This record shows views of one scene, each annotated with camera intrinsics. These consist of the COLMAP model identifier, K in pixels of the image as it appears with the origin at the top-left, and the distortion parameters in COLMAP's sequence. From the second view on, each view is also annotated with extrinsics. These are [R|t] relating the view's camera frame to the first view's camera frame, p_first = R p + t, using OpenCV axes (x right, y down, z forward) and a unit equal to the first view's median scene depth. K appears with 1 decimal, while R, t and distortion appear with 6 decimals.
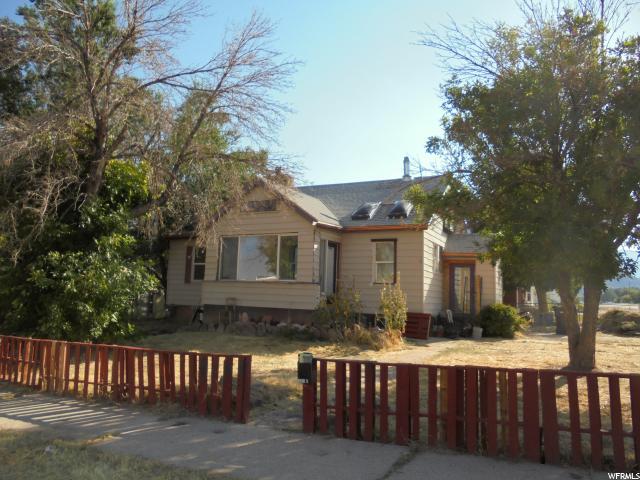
lens RADIAL K [[492.5, 0, 320.0], [0, 492.5, 240.0], [0, 0, 1]] dist [-0.092366, -0.000636]
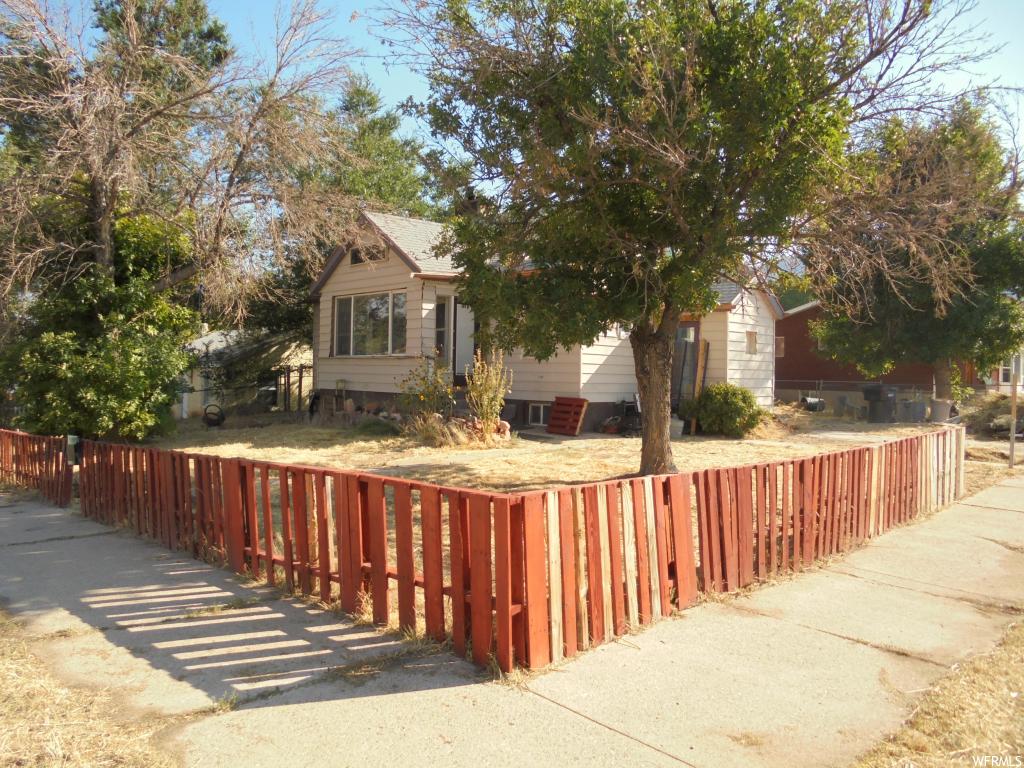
lens RADIAL K [[788.0, 0, 512.0], [0, 788.0, 384.0], [0, 0, 1]] dist [-0.092366, -0.000636]
pose [[0.948965, -0.011777, -0.315161, 0.456484], [0.050828, 0.991951, 0.115977, -0.001362], [0.311259, -0.126077, 0.941925, -0.054168]]
